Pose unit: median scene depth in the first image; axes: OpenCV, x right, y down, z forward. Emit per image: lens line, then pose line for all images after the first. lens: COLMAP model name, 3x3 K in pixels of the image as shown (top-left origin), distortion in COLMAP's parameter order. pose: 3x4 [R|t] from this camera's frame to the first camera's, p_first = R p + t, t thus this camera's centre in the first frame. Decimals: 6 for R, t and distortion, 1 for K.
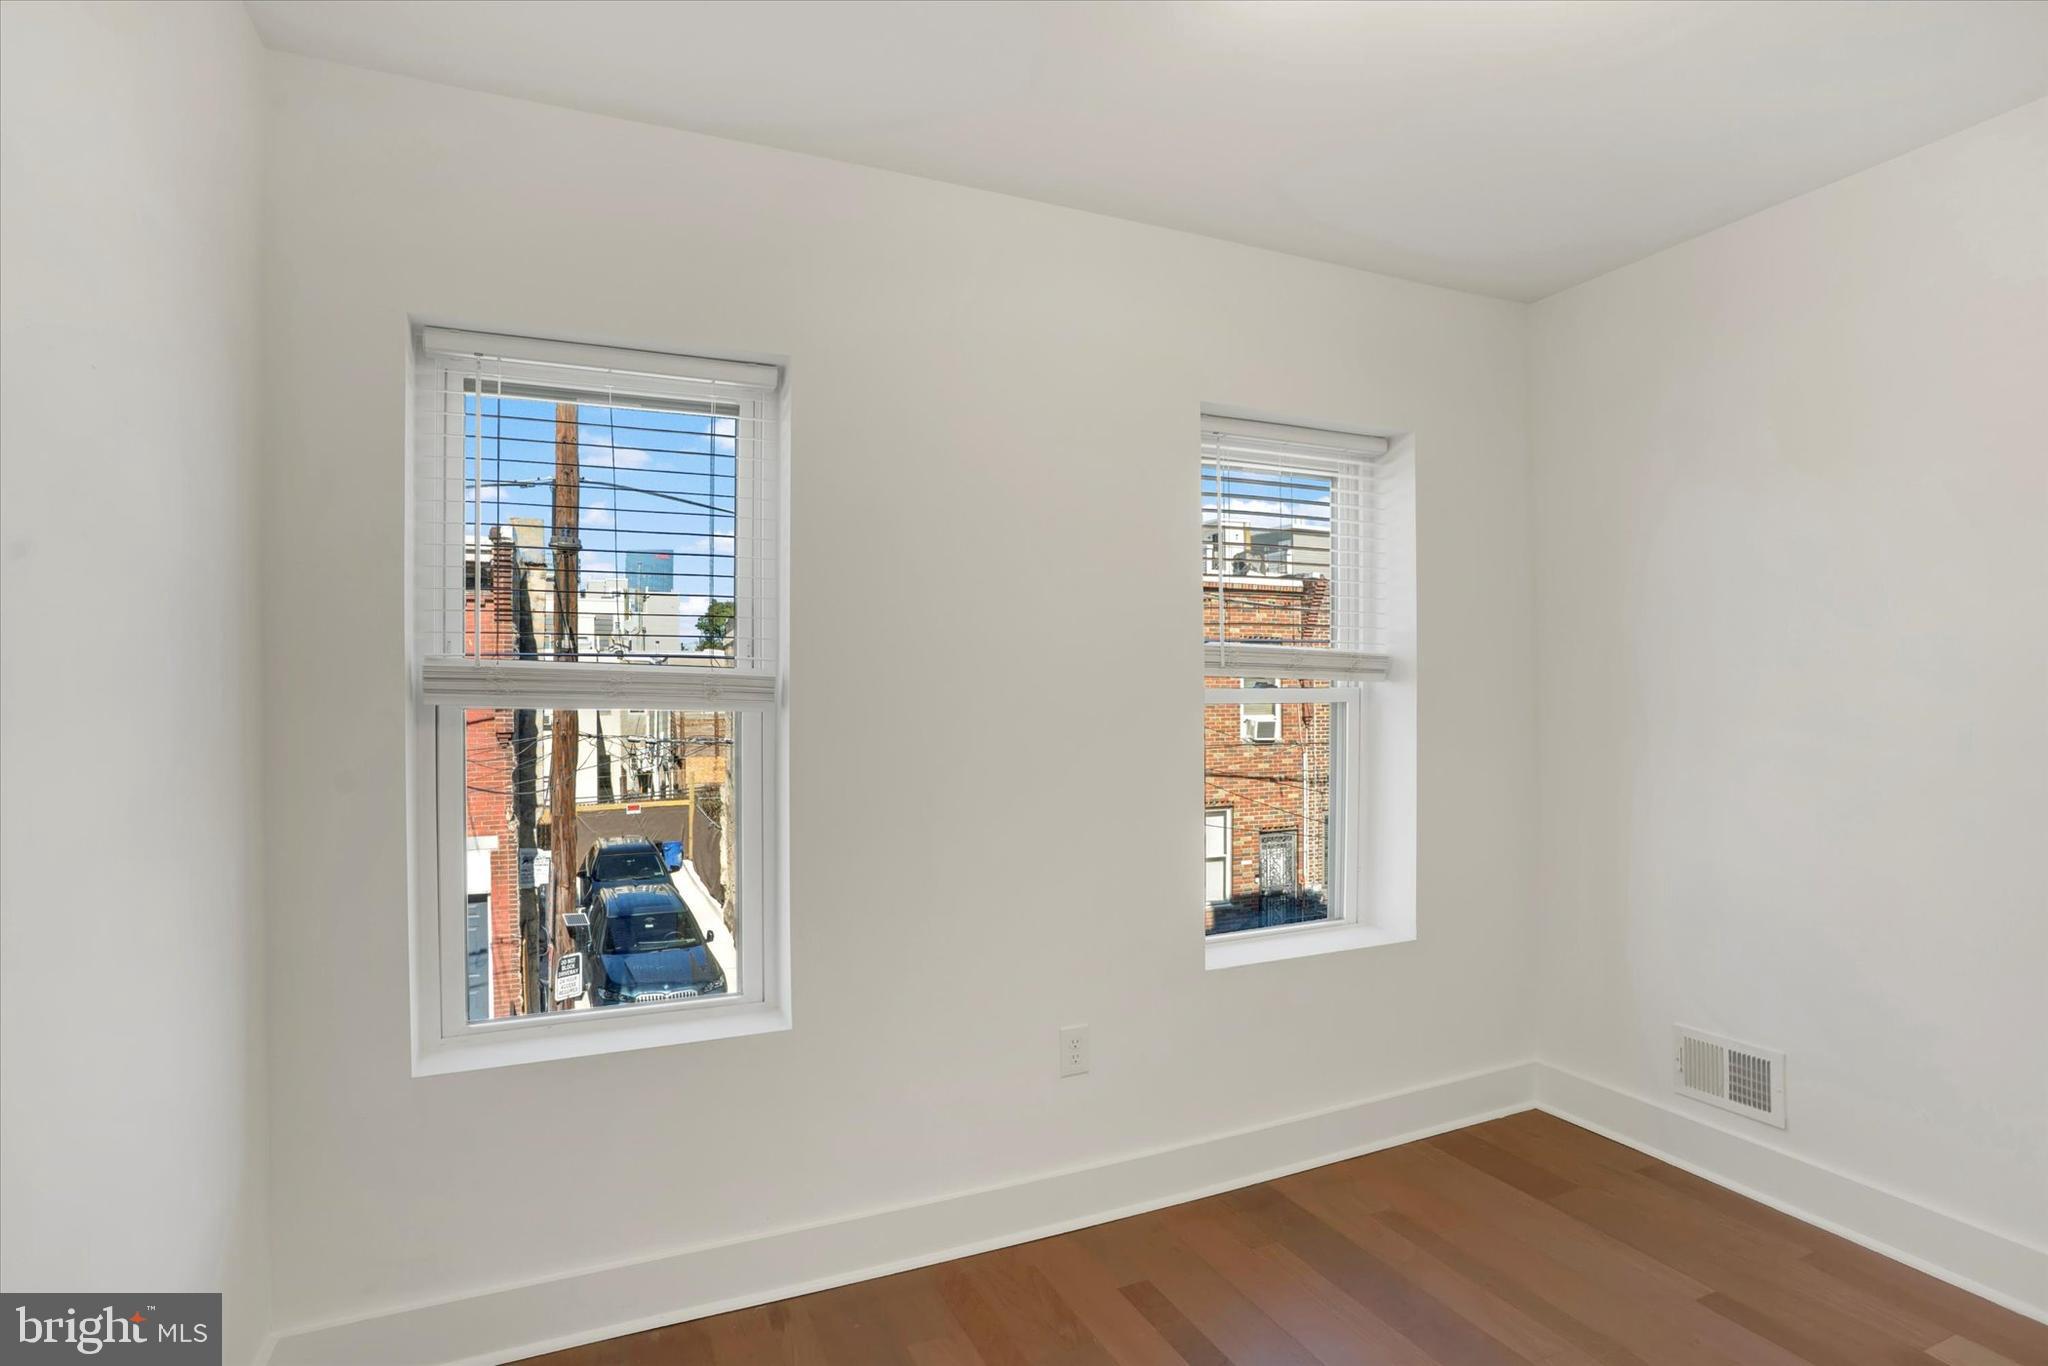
lens RADIAL K [[1059.0, 0, 1028.6], [0, 1059.0, 672.3], [0, 0, 1]] dist [-0.072697, 0.041855]
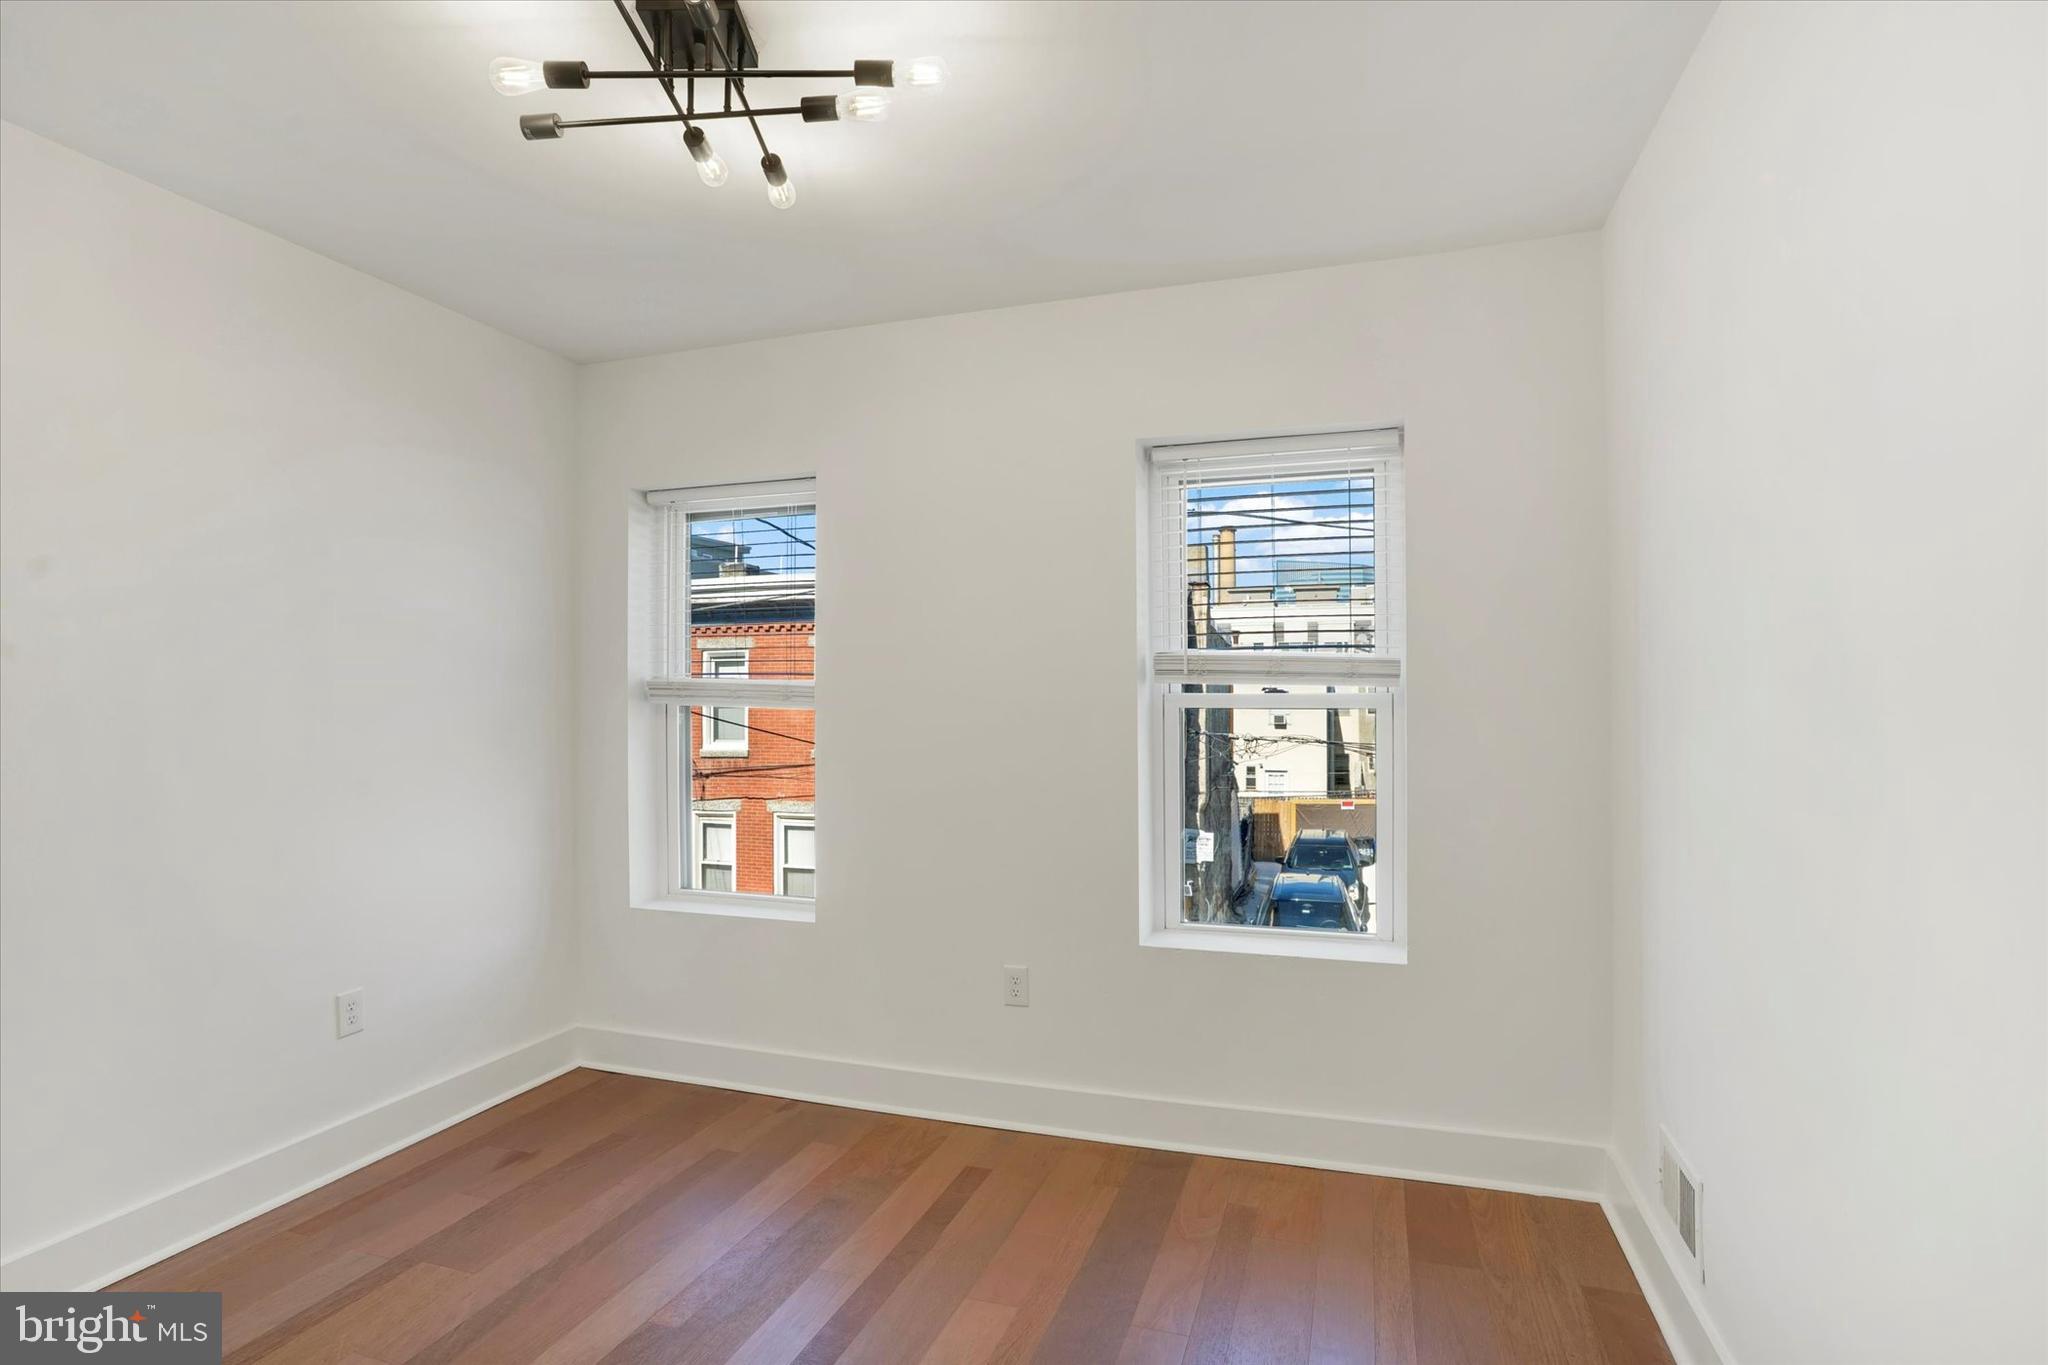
lens RADIAL K [[1059.0, 0, 1028.6], [0, 1059.0, 671.8], [0, 0, 1]] dist [-0.072697, 0.041855]
pose [[0.719835, -0.012378, -0.694035, 0.782037], [0.010999, 0.999919, -0.006425, -0.002329], [0.694058, -0.003009, 0.719913, 0.100689]]
